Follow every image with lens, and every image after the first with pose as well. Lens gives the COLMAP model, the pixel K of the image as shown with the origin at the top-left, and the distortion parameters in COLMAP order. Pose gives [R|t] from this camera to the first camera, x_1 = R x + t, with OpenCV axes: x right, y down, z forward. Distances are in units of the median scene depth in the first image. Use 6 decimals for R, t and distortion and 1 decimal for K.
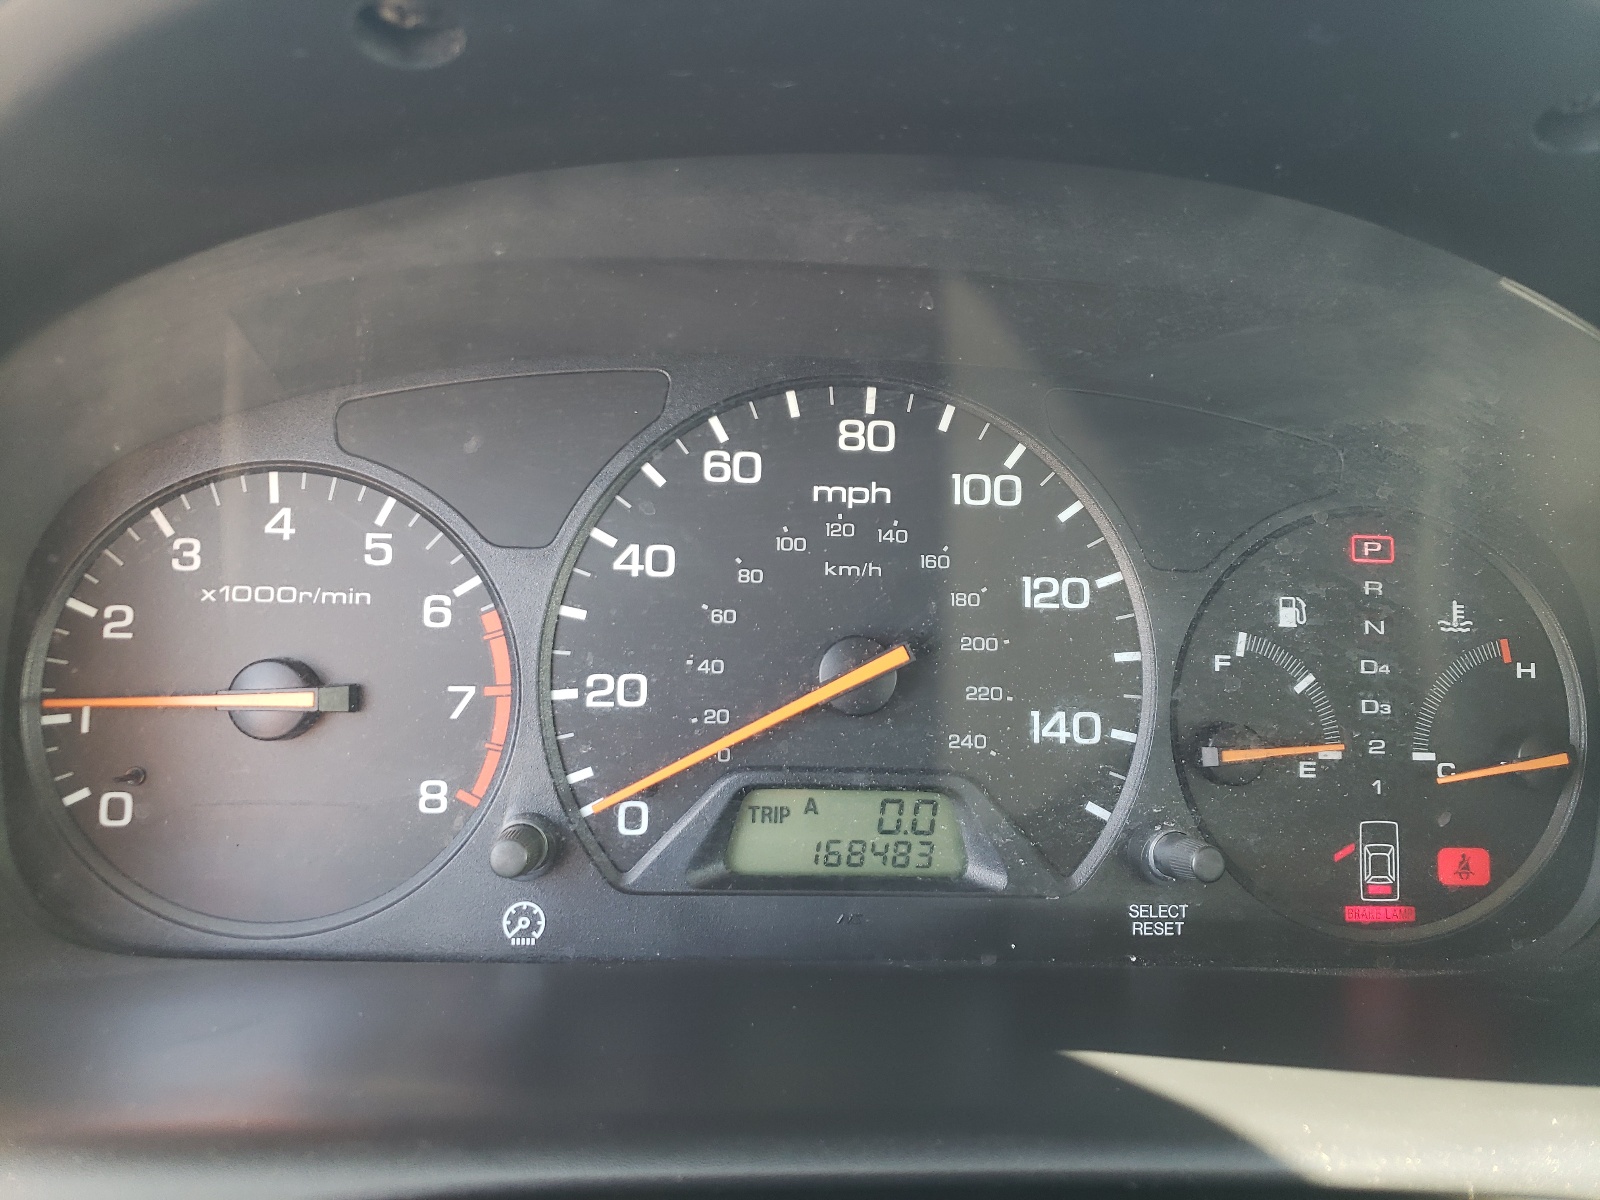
lens RADIAL K [[1215.4, 0, 799.6], [0, 1215.4, 601.5], [0, 0, 1]] dist [0.004198, 0.000477]
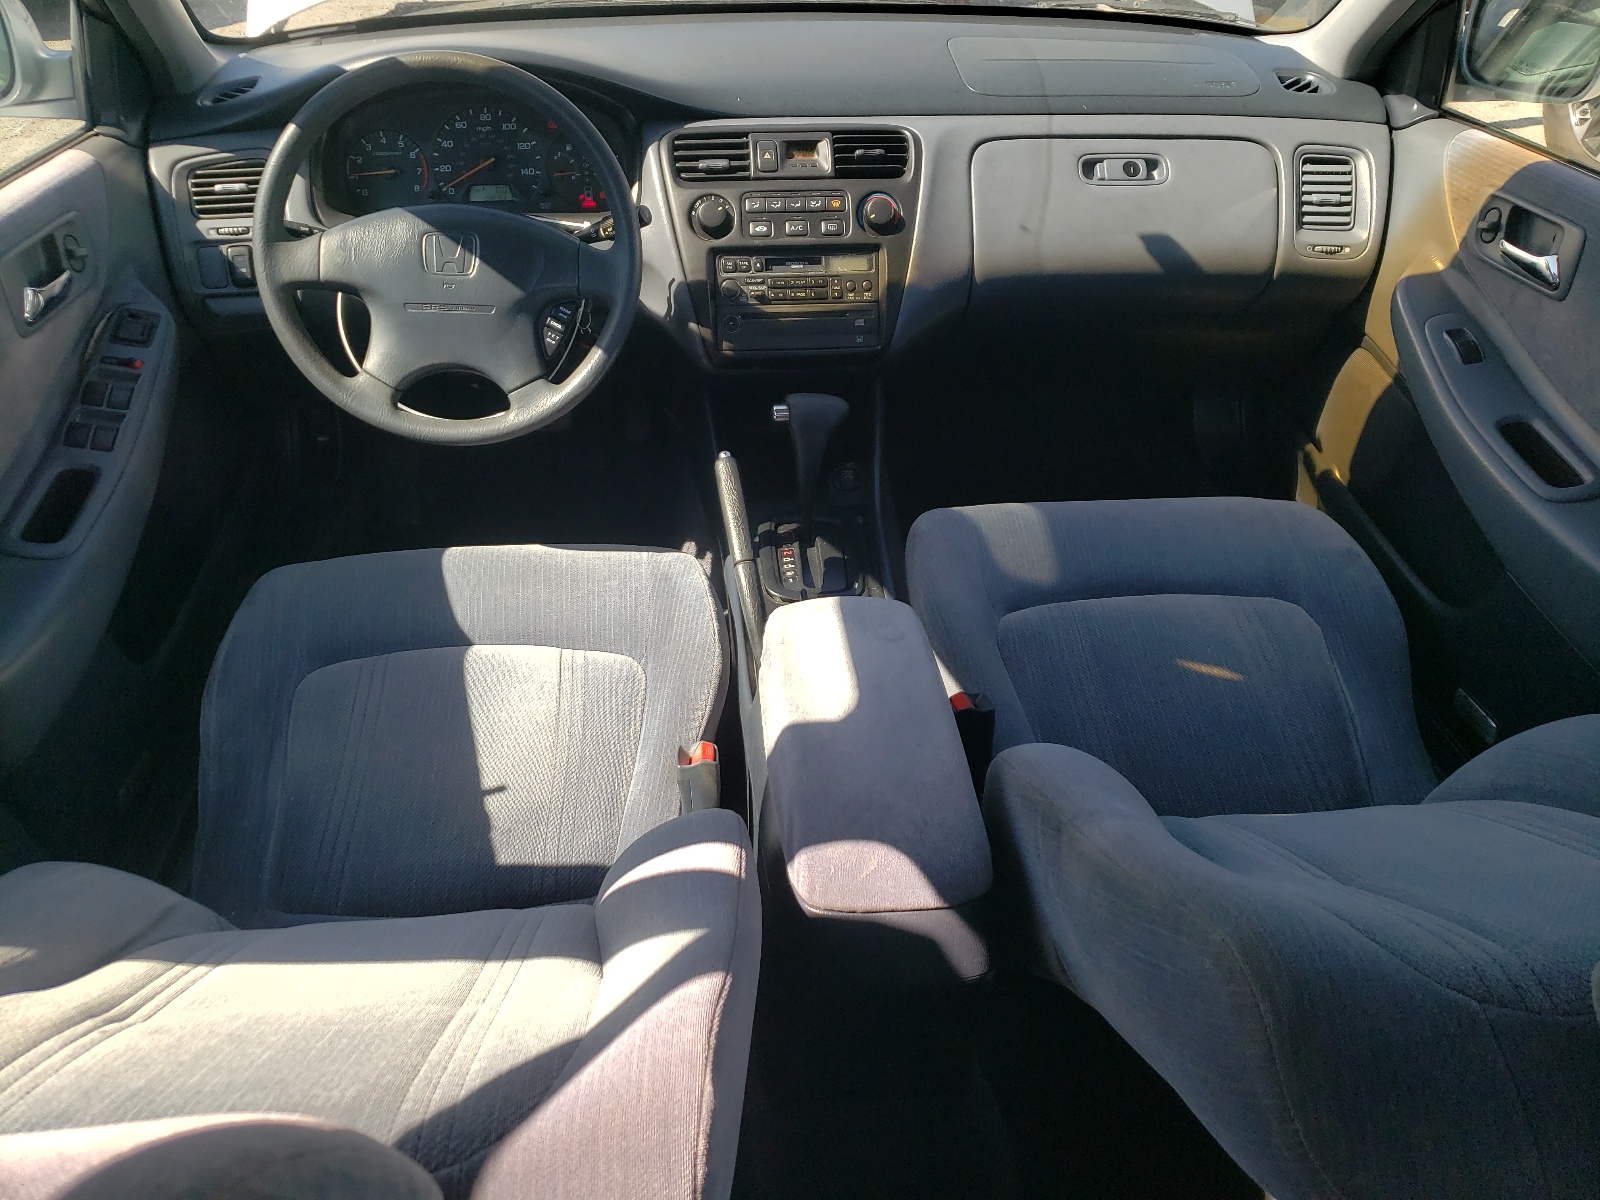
lens RADIAL K [[1220.8, 0, 798.6], [0, 1220.8, 598.6], [0, 0, 1]] dist [-0.009297, -0.001509]
pose [[0.998606, -0.033984, -0.040377, 1.642756], [0.046259, 0.931910, 0.359728, -0.025052], [0.025403, -0.361094, 0.932183, -4.950354]]
